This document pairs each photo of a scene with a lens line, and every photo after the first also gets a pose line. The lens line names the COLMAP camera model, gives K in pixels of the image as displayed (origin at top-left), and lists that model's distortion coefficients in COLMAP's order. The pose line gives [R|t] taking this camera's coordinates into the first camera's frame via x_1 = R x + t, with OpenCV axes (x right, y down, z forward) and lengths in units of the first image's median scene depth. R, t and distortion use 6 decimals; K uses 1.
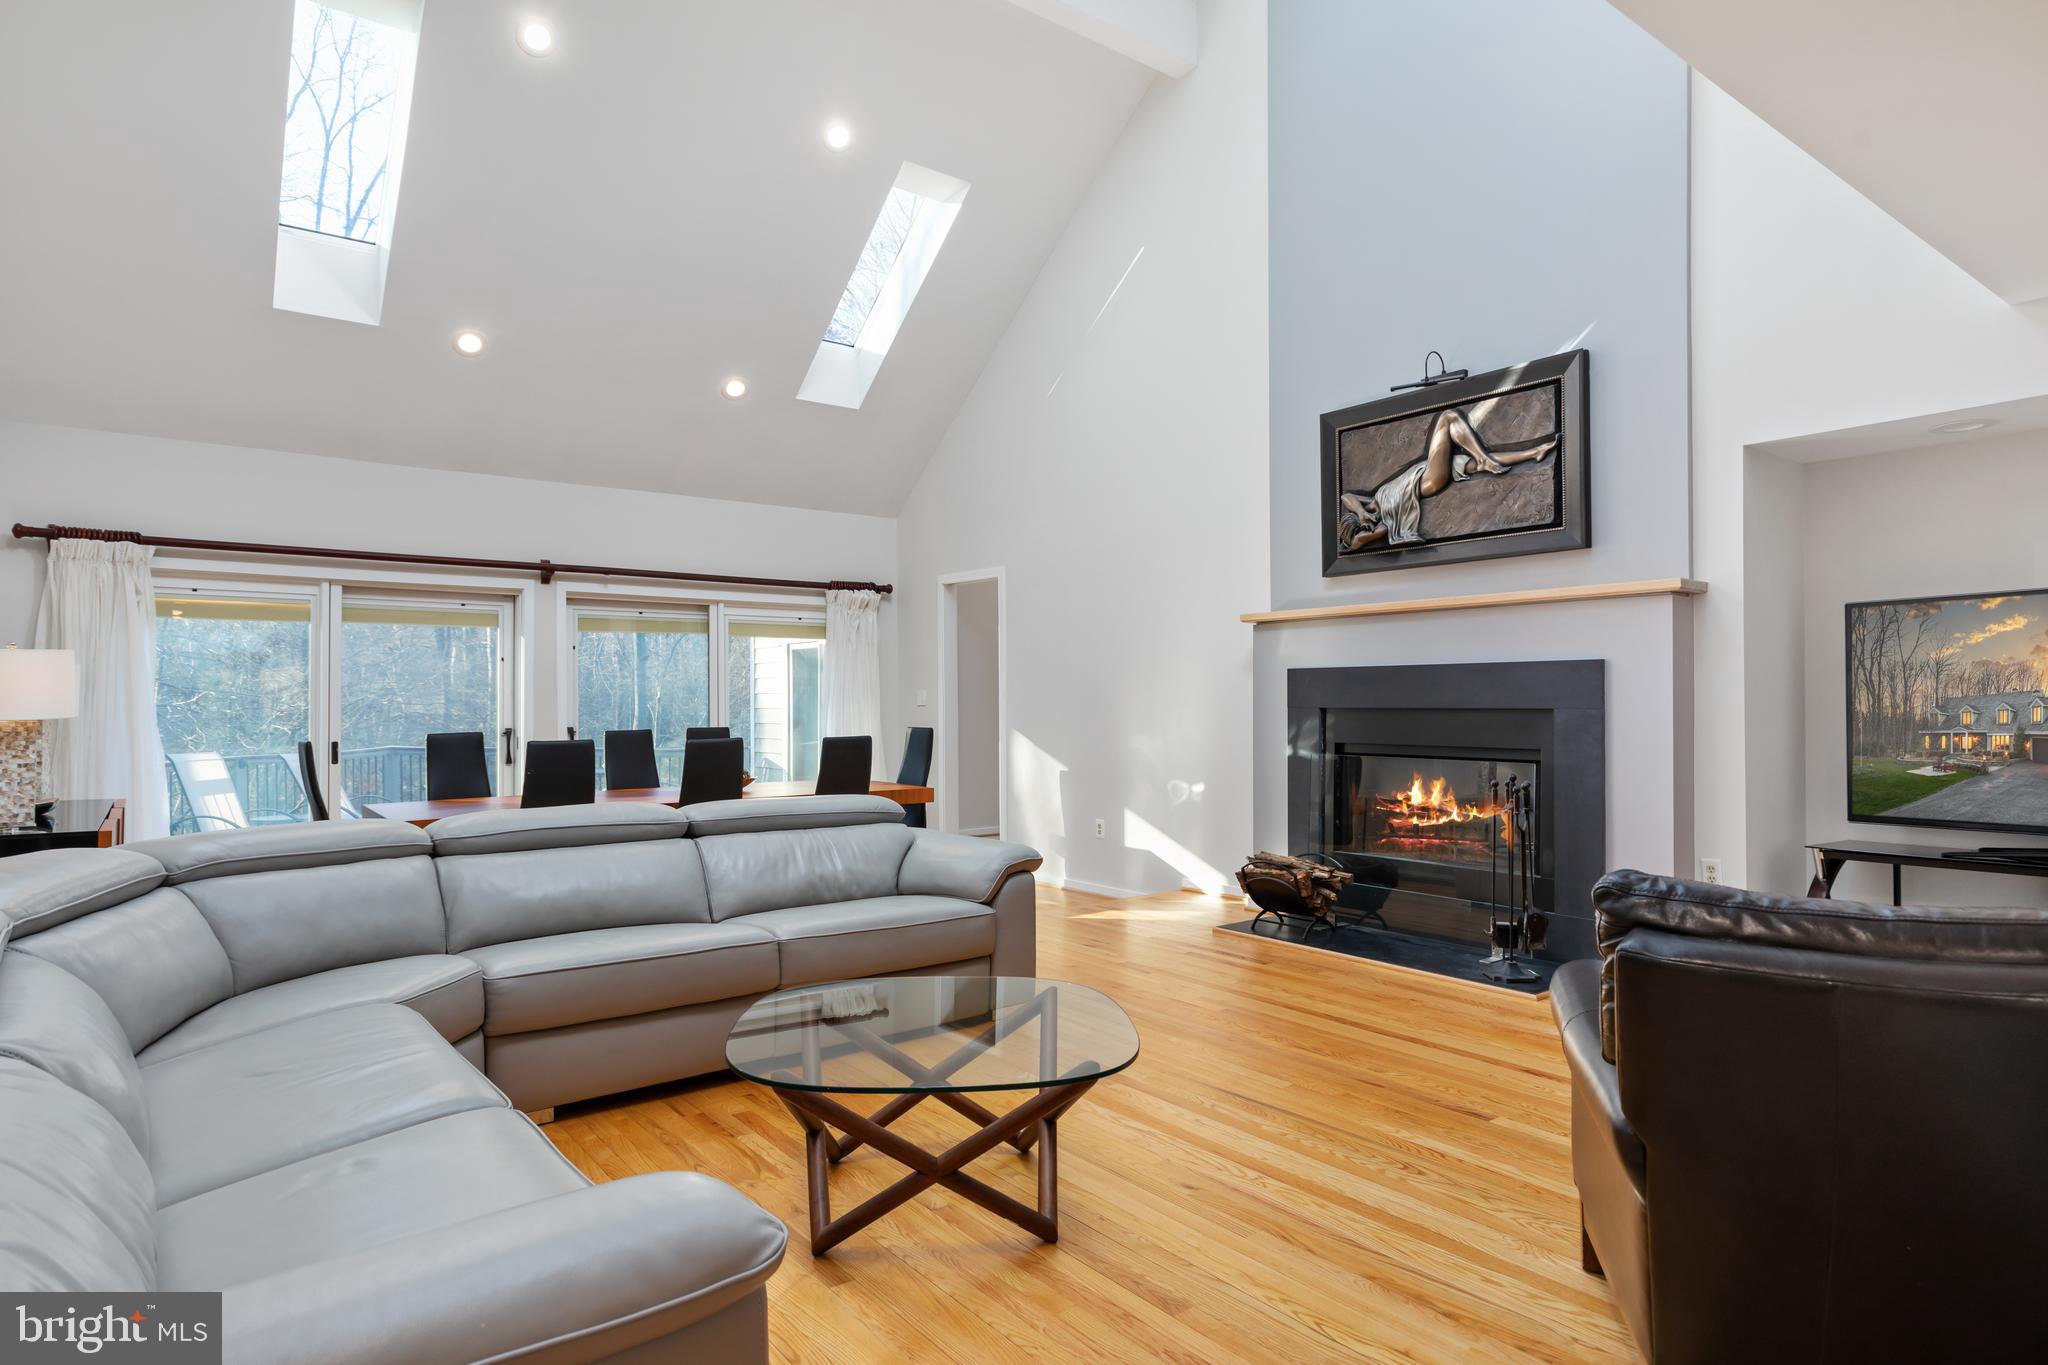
lens RADIAL K [[1114.9, 0, 1032.2], [0, 1114.9, 693.1], [0, 0, 1]] dist [-0.001867, -0.000438]
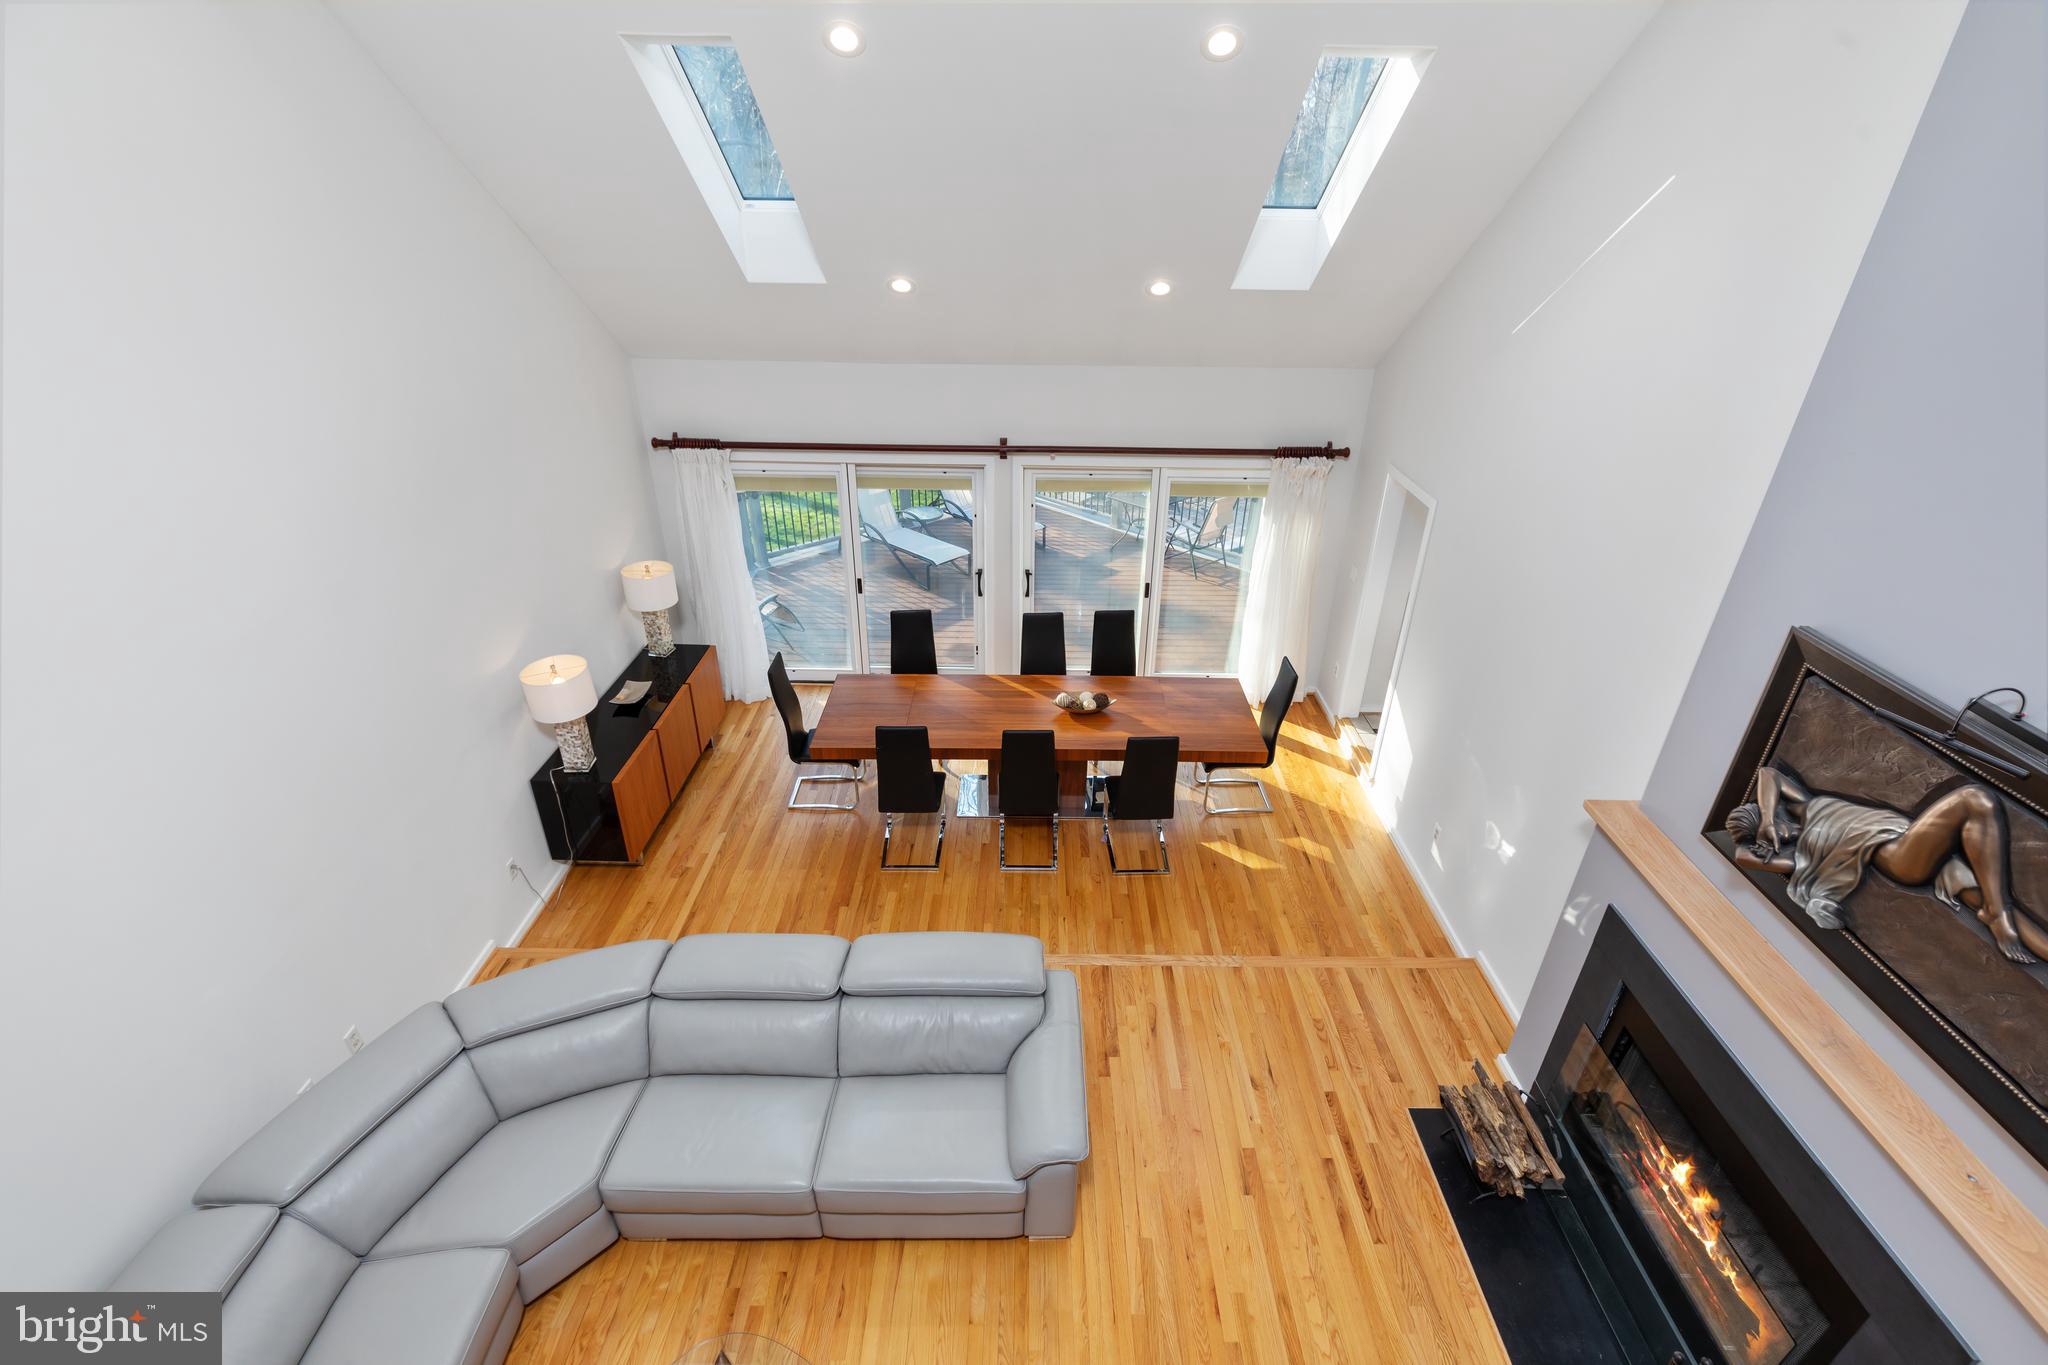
lens RADIAL K [[901.5, 0, 1034.8], [0, 901.5, 672.9], [0, 0, 1]] dist [0.004384, -0.000783]
pose [[0.791417, 0.301918, -0.531511, 0.201533], [-0.016072, 0.879488, 0.475650, -0.463358], [0.611065, -0.367895, 0.700894, 0.379806]]
